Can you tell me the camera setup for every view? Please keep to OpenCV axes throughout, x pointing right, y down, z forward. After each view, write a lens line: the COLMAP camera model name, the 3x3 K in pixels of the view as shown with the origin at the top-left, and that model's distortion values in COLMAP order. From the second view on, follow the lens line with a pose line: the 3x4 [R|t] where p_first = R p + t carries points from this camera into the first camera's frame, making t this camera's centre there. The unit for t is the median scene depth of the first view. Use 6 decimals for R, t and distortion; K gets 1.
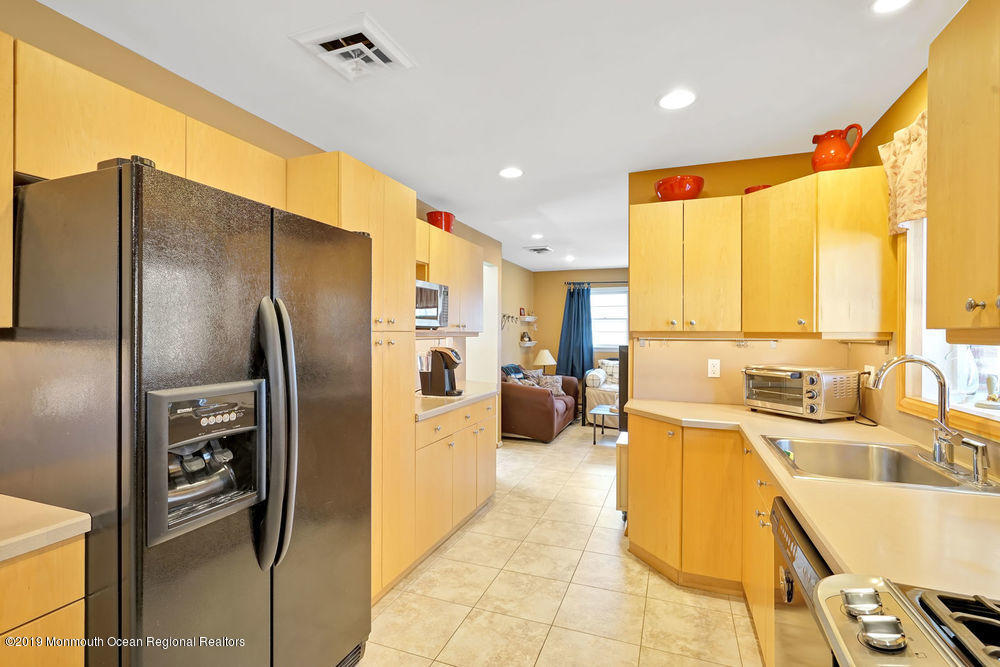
lens RADIAL K [[454.2, 0, 518.6], [0, 454.2, 331.6], [0, 0, 1]] dist [-0.000575, 0.000309]
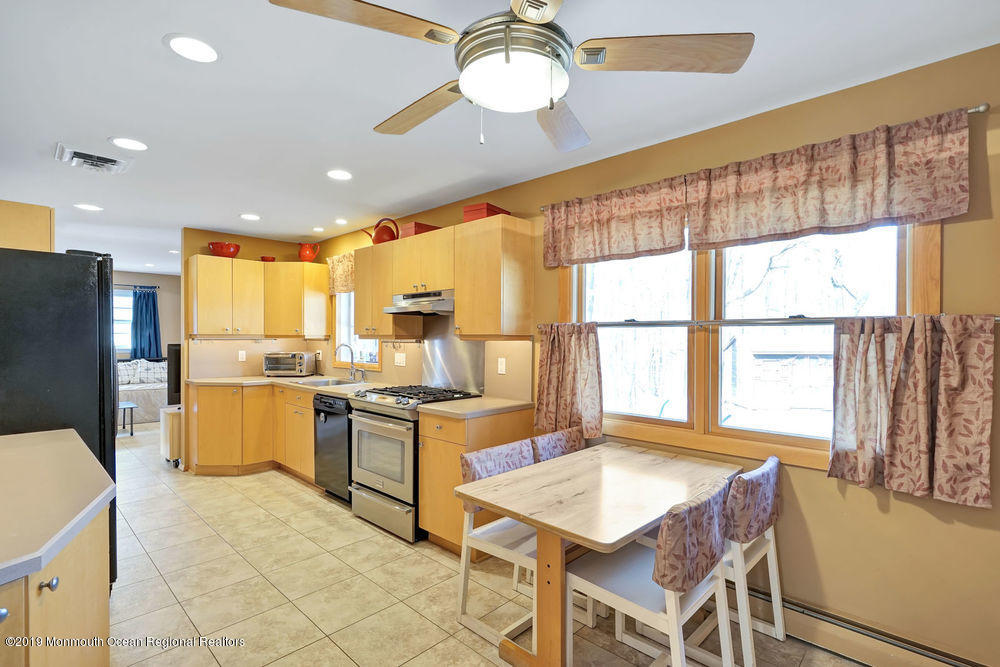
lens RADIAL K [[459.5, 0, 494.0], [0, 459.5, 345.3], [0, 0, 1]] dist [-0.000623, 0.000157]
pose [[0.401374, -0.023118, 0.915623, -0.861269], [-0.003826, 0.999630, 0.026916, -0.011573], [-0.915906, -0.014306, 0.401137, -0.626253]]
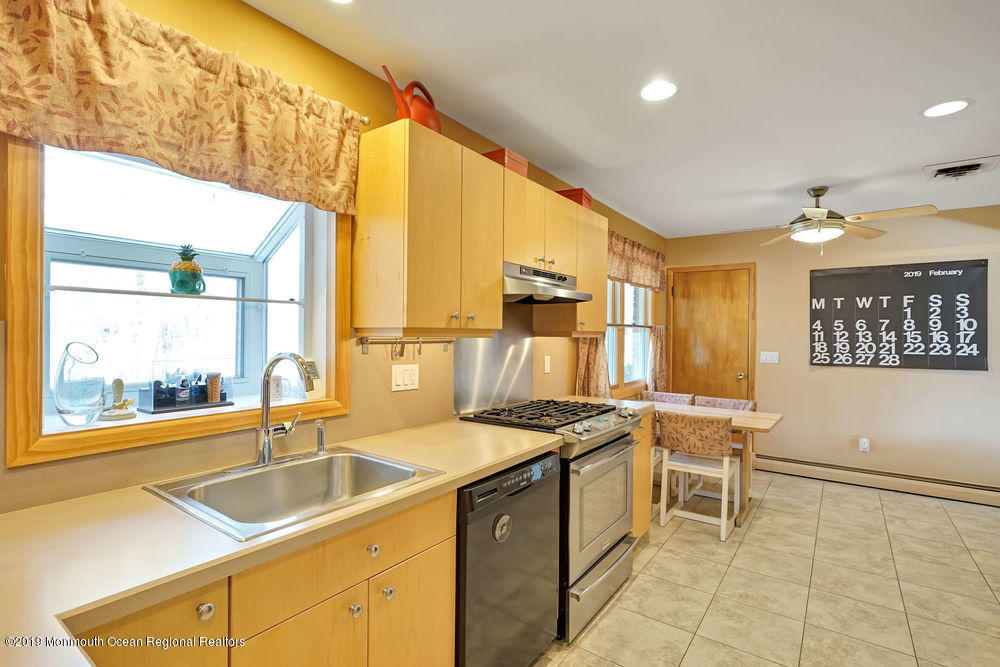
lens RADIAL K [[476.8, 0, 499.6], [0, 476.8, 340.3], [0, 0, 1]] dist [-0.002576, 0.000122]
pose [[-0.960317, -0.016640, 0.278413, 0.119972], [-0.013791, 0.999831, 0.012188, 0.006078], [-0.278569, 0.007864, -0.960384, 1.120064]]
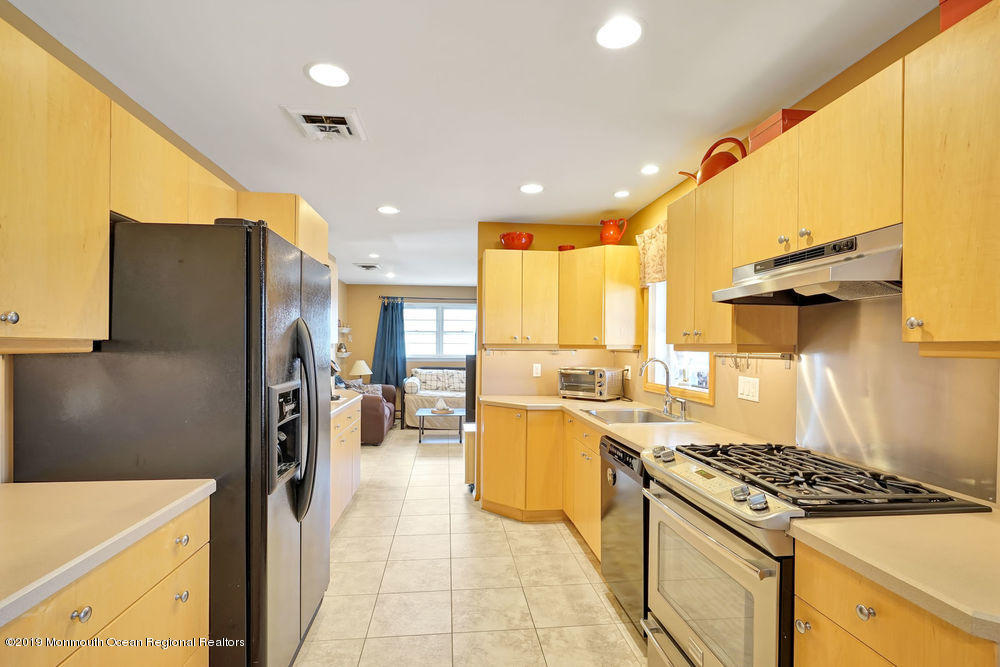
lens RADIAL K [[462.5, 0, 504.0], [0, 462.5, 341.1], [0, 0, 1]] dist [-0.001607, 0.000455]
pose [[0.896267, 0.006242, 0.443471, -0.330281], [-0.004976, 0.999980, -0.004020, -0.003282], [-0.443487, 0.001396, 0.896280, -0.263830]]
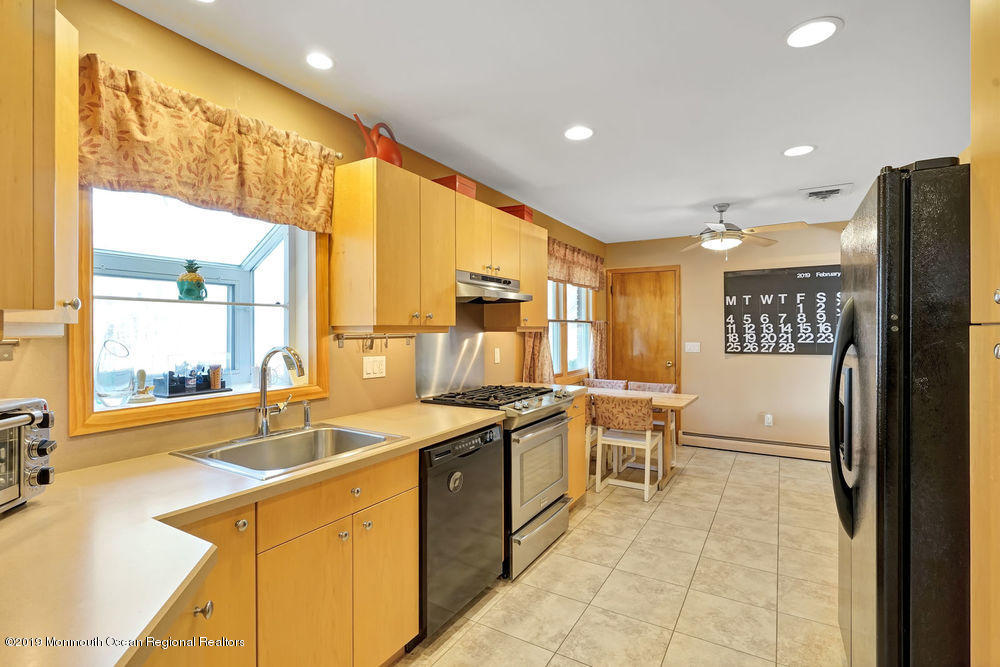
lens RADIAL K [[468.2, 0, 500.0], [0, 468.2, 333.5], [0, 0, 1]] dist [-0.001927, 0.000083]
pose [[-0.980104, -0.002457, 0.198467, 0.055919], [-0.001273, 0.999981, 0.006093, 0.007060], [-0.198478, 0.005719, -0.980089, 1.278216]]
